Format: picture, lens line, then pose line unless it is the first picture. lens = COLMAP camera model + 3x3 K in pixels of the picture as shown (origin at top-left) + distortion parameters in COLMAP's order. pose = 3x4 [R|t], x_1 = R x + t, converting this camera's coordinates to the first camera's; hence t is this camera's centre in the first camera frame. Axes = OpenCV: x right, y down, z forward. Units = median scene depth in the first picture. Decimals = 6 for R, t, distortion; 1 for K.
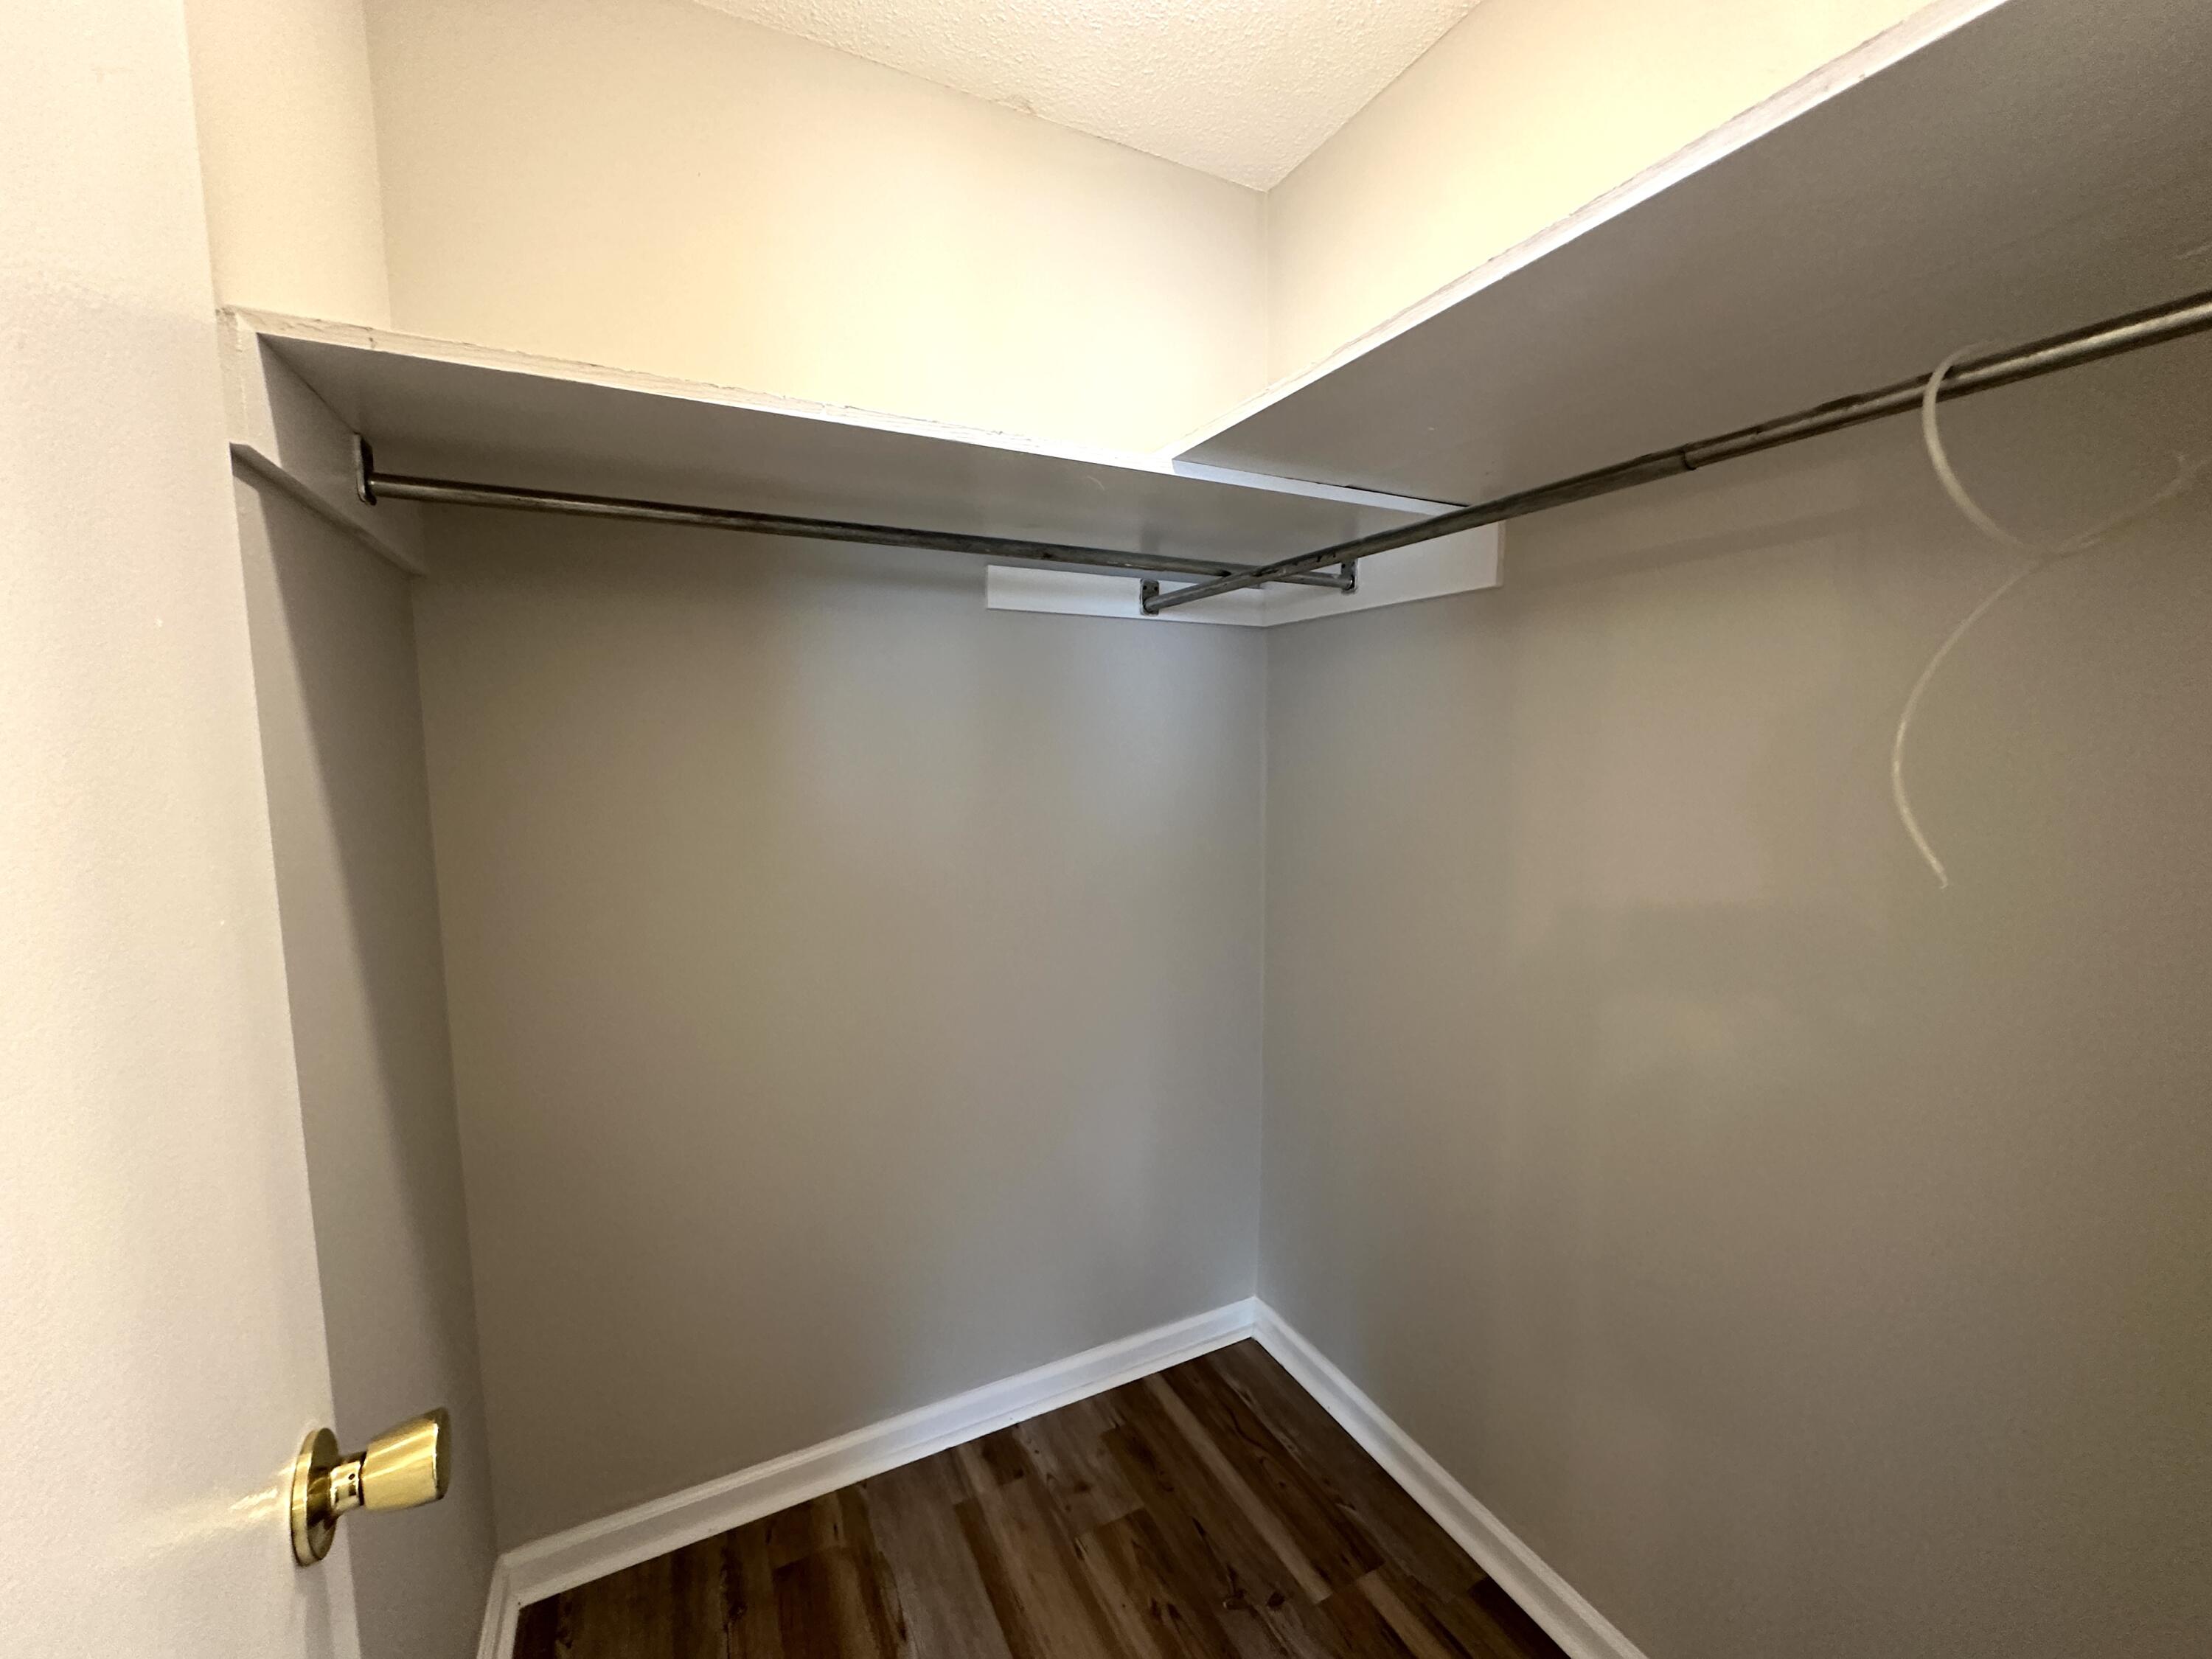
lens RADIAL K [[876.6, 0, 1095.1], [0, 876.6, 835.3], [0, 0, 1]] dist [-0.005350, 0.001053]
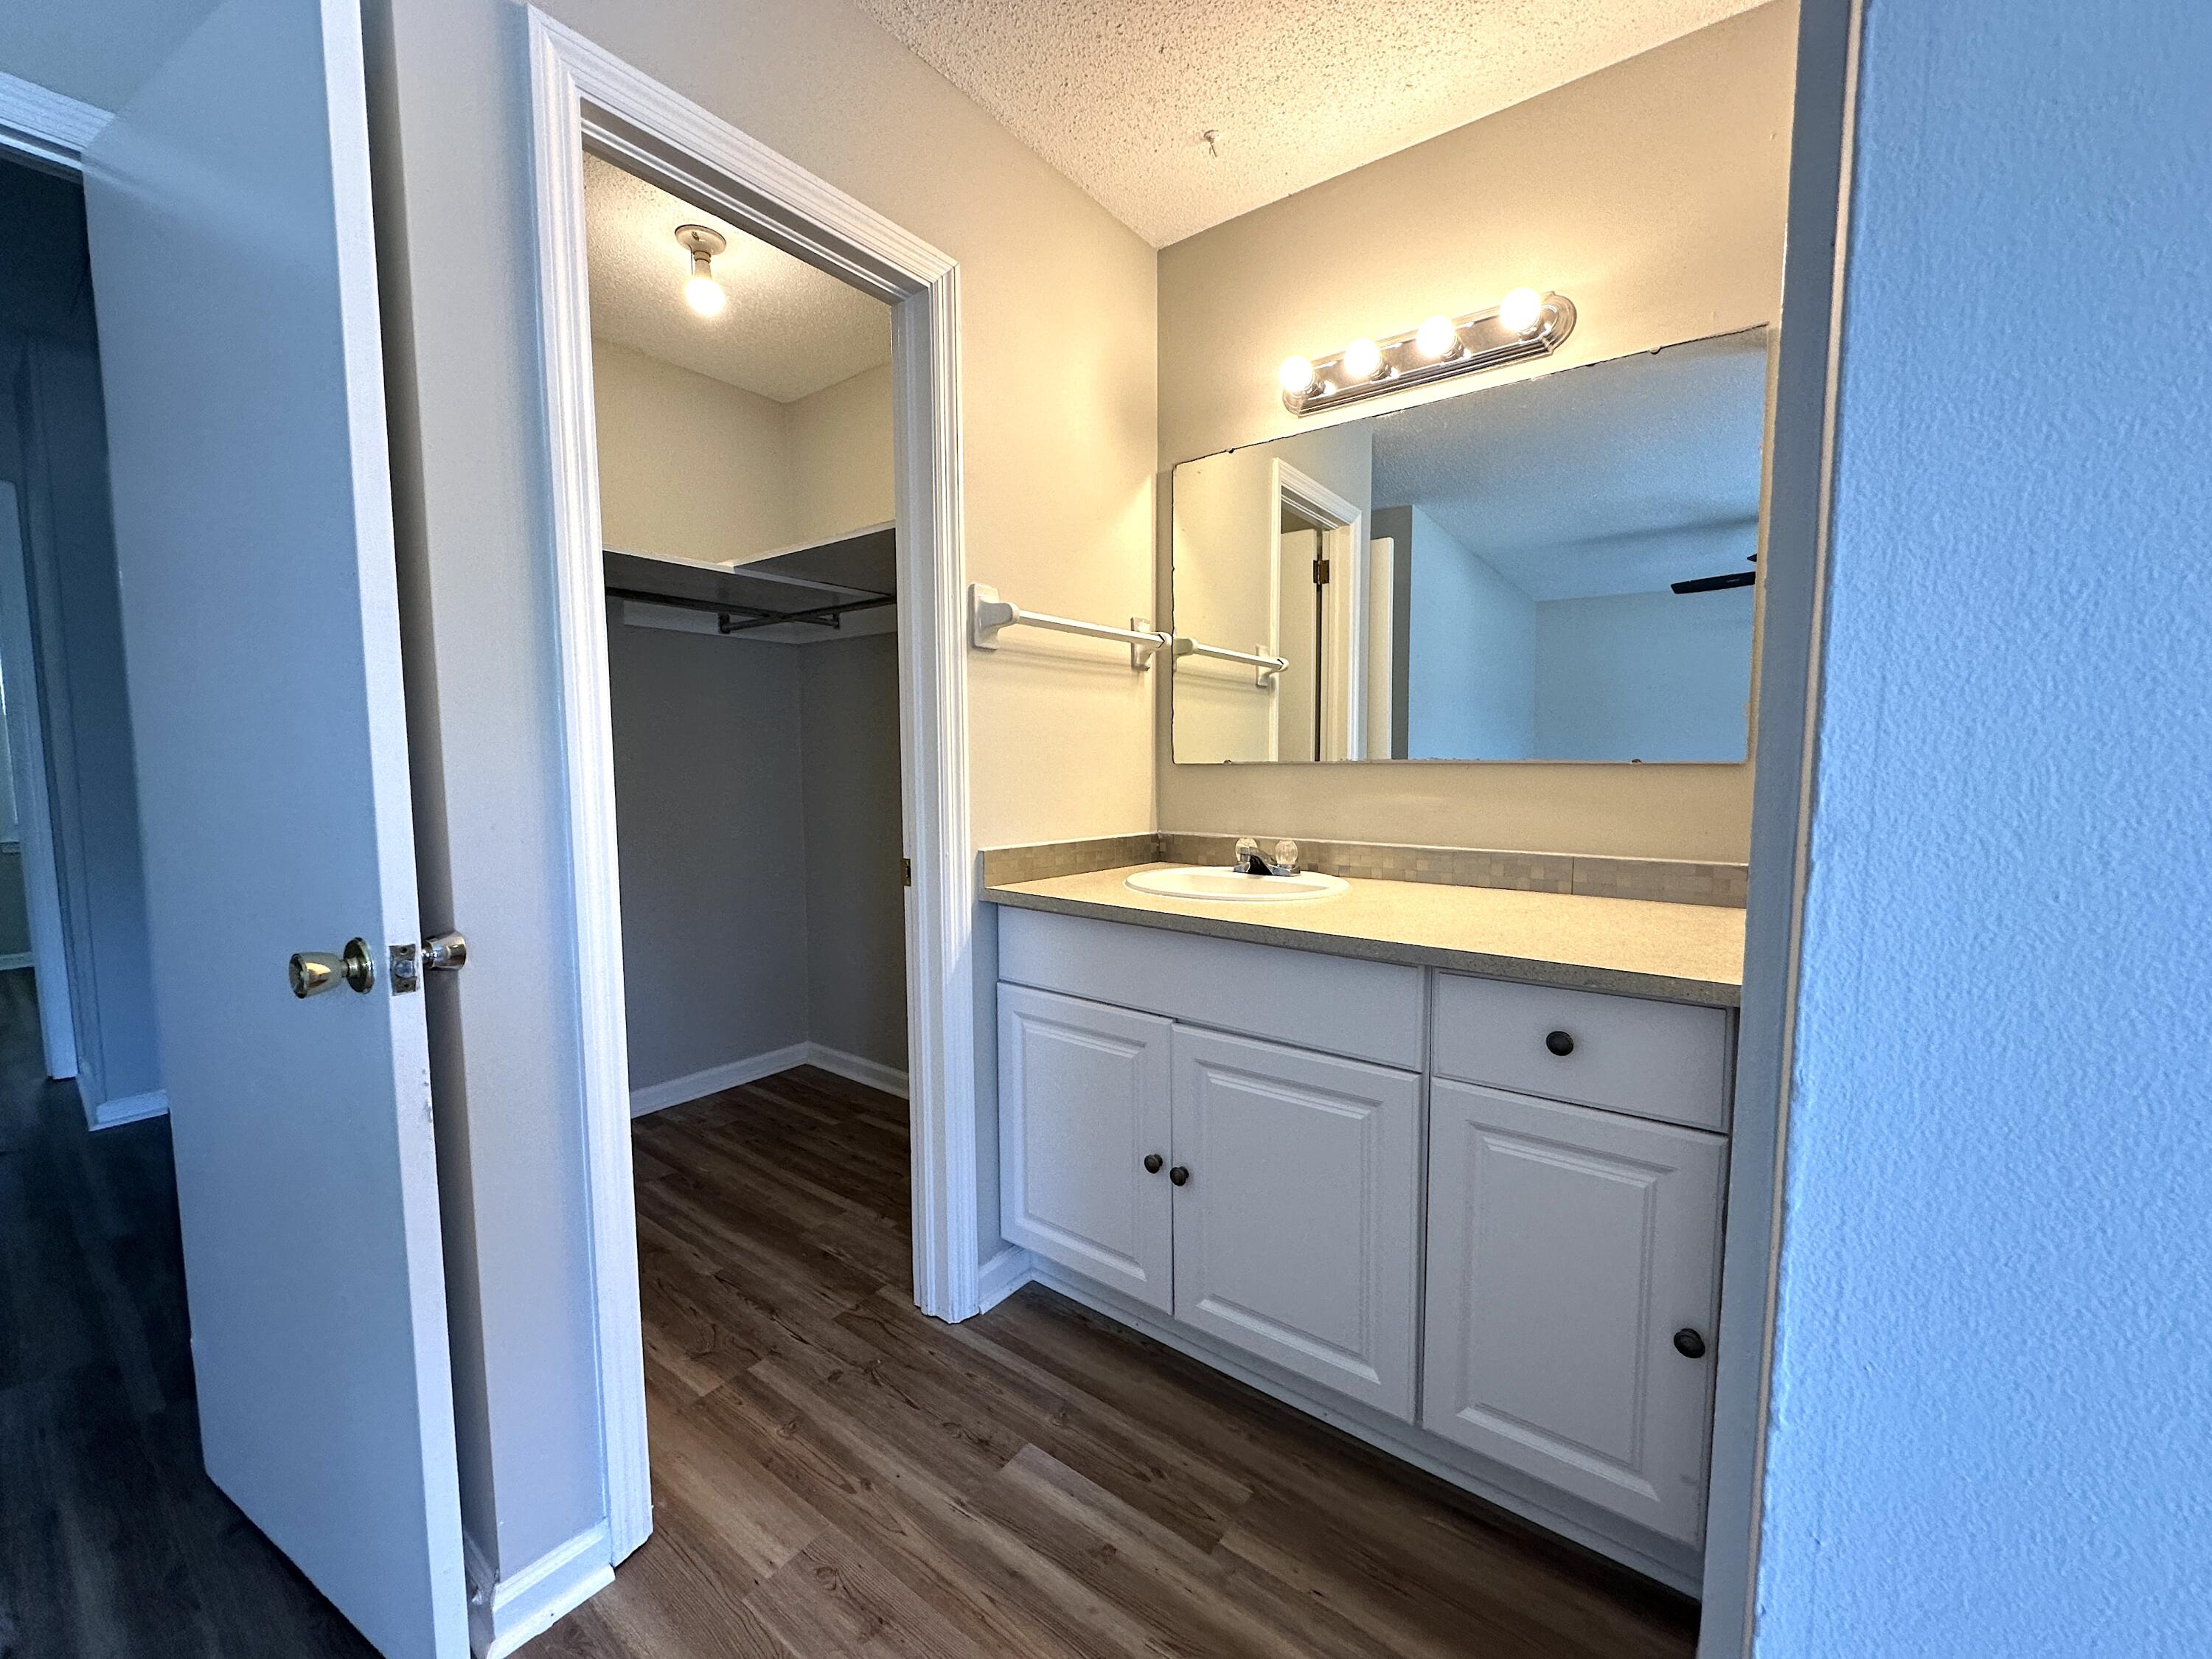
lens RADIAL K [[876.6, 0, 1122.9], [0, 876.6, 832.6], [0, 0, 1]] dist [-0.005350, 0.001053]
pose [[0.886273, -0.033012, 0.461985, -0.058323], [0.046374, 0.998769, -0.017593, 0.232933], [-0.460835, 0.037016, 0.886713, -0.985527]]
